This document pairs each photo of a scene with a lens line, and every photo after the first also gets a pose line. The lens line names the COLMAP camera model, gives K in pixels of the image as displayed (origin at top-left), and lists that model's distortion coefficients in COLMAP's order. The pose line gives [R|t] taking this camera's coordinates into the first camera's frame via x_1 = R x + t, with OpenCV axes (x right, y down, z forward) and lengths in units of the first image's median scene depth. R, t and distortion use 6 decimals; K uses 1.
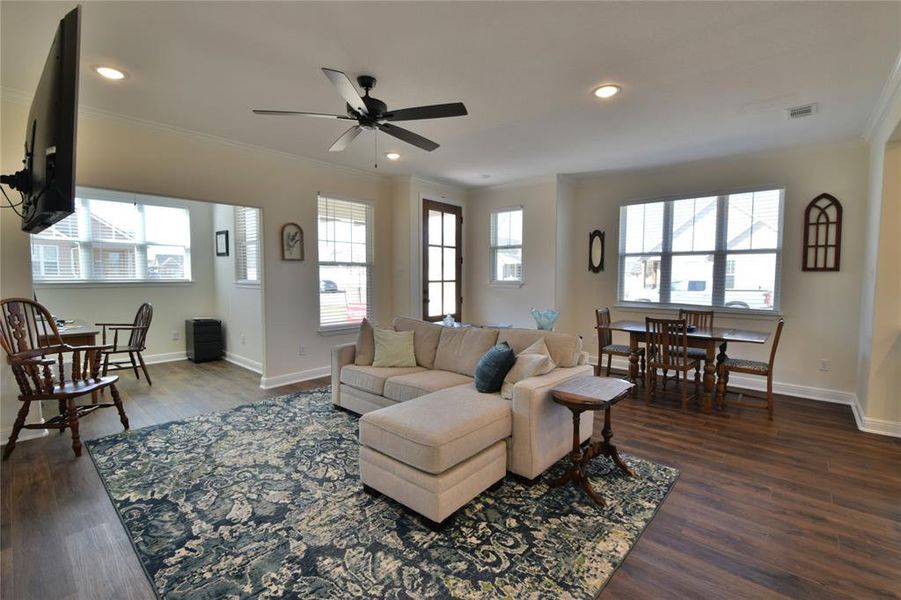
lens RADIAL K [[397.3, 0, 454.2], [0, 397.3, 299.1], [0, 0, 1]] dist [0.000411, -0.002891]
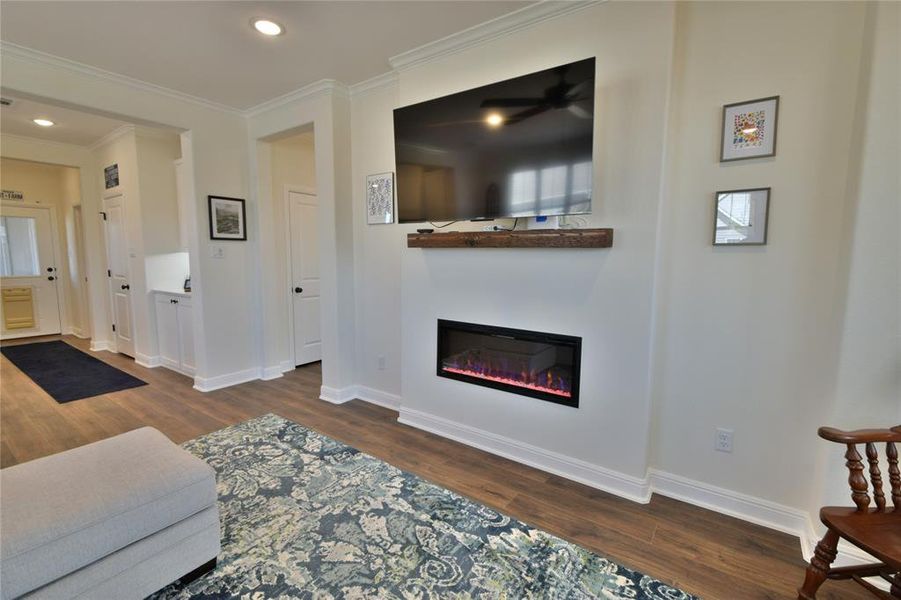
lens RADIAL K [[397.3, 0, 452.6], [0, 397.3, 300.1], [0, 0, 1]] dist [0.000411, -0.002891]
pose [[-0.994609, 0.000837, -0.103693, -0.327212], [-0.016934, 0.985233, 0.170381, -0.058450], [0.102304, 0.171218, -0.979907, 0.947314]]
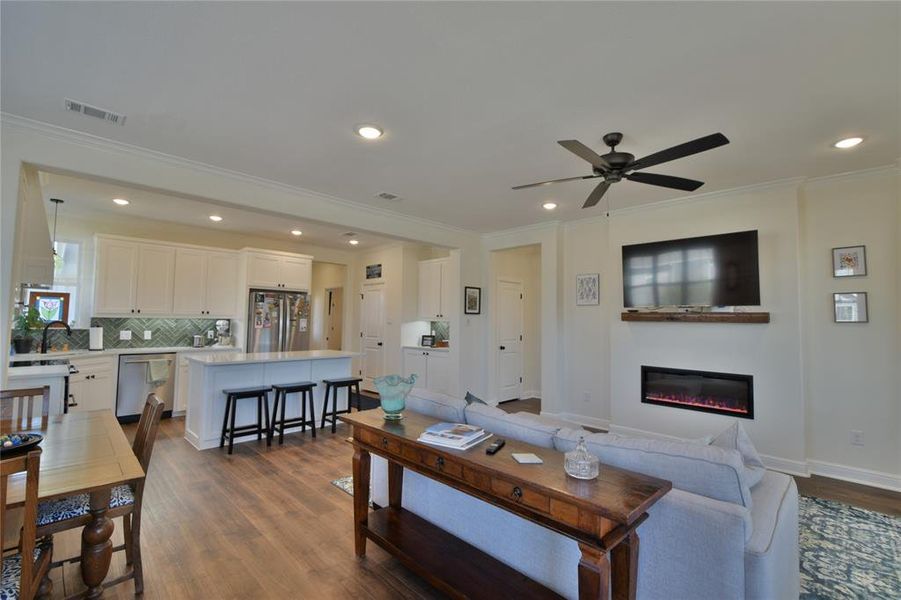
lens RADIAL K [[397.3, 0, 452.3], [0, 397.3, 299.7], [0, 0, 1]] dist [0.000411, -0.002891]
pose [[-0.997804, -0.014623, 0.064605, 0.081715], [-0.014212, 0.999876, 0.006811, -0.090974], [-0.064696, 0.005878, -0.997888, 1.407464]]
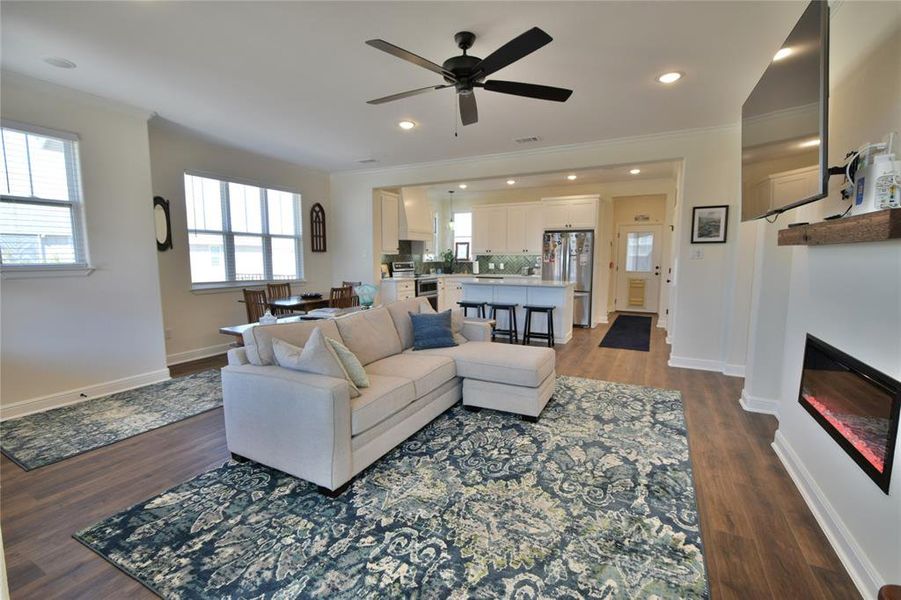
lens RADIAL K [[397.3, 0, 451.9], [0, 397.3, 299.8], [0, 0, 1]] dist [0.000411, -0.002891]
pose [[-0.241950, -0.110660, 0.963958, -0.785986], [0.056295, 0.990201, 0.127802, -0.054212], [-0.968654, 0.085188, -0.233350, 0.884730]]
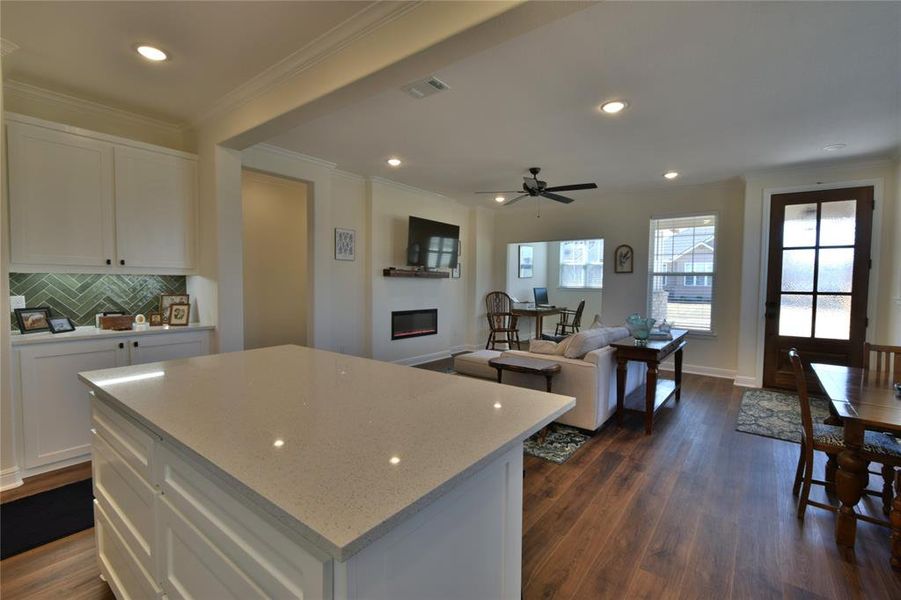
lens RADIAL K [[397.3, 0, 448.9], [0, 397.3, 298.6], [0, 0, 1]] dist [0.000411, -0.002891]
pose [[0.053367, 0.039019, -0.997812, 1.029009], [-0.072089, 0.996780, 0.035123, -0.016622], [0.995969, 0.070057, 0.056008, 0.391879]]
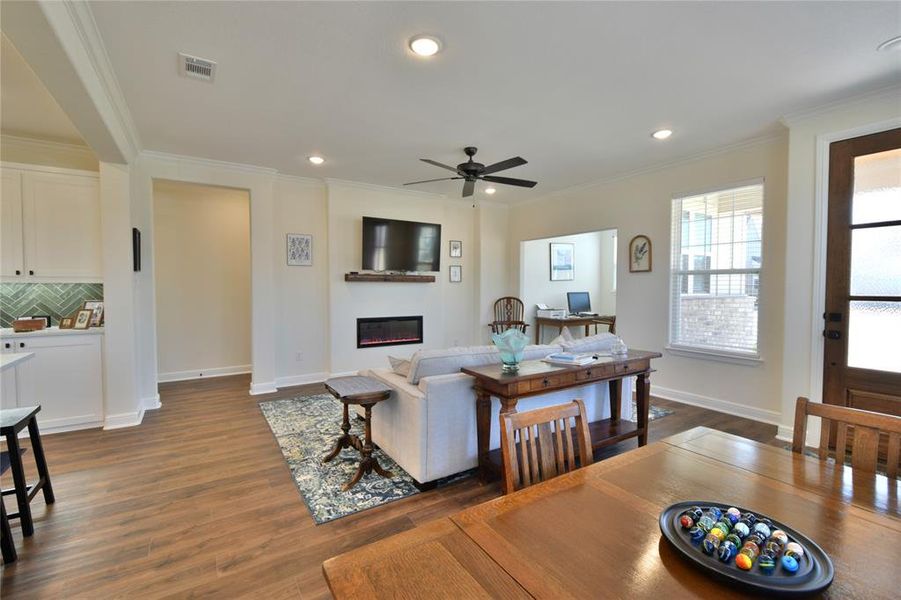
lens RADIAL K [[397.3, 0, 449.8], [0, 397.3, 298.2], [0, 0, 1]] dist [0.000411, -0.002891]
pose [[-0.278922, 0.025283, -0.959981, 0.811591], [-0.059626, 0.997269, 0.043590, -0.051113], [0.958461, 0.069398, -0.276653, 0.932760]]
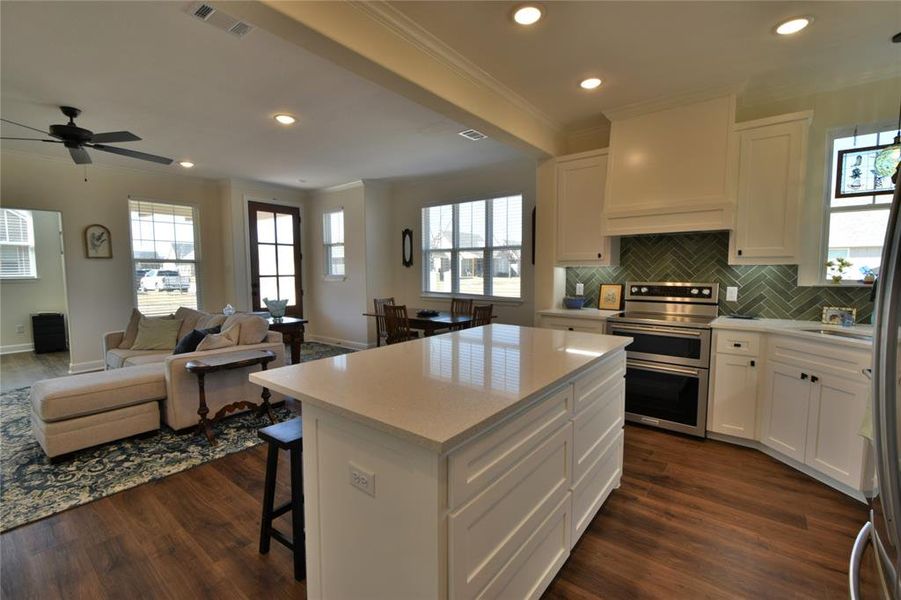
lens RADIAL K [[397.3, 0, 455.1], [0, 397.3, 300.5], [0, 0, 1]] dist [0.000411, -0.002891]
pose [[0.998531, -0.012452, 0.052741, 0.600396], [0.011568, 0.999788, 0.017042, 0.015430], [-0.052942, -0.016406, 0.998463, -0.184361]]
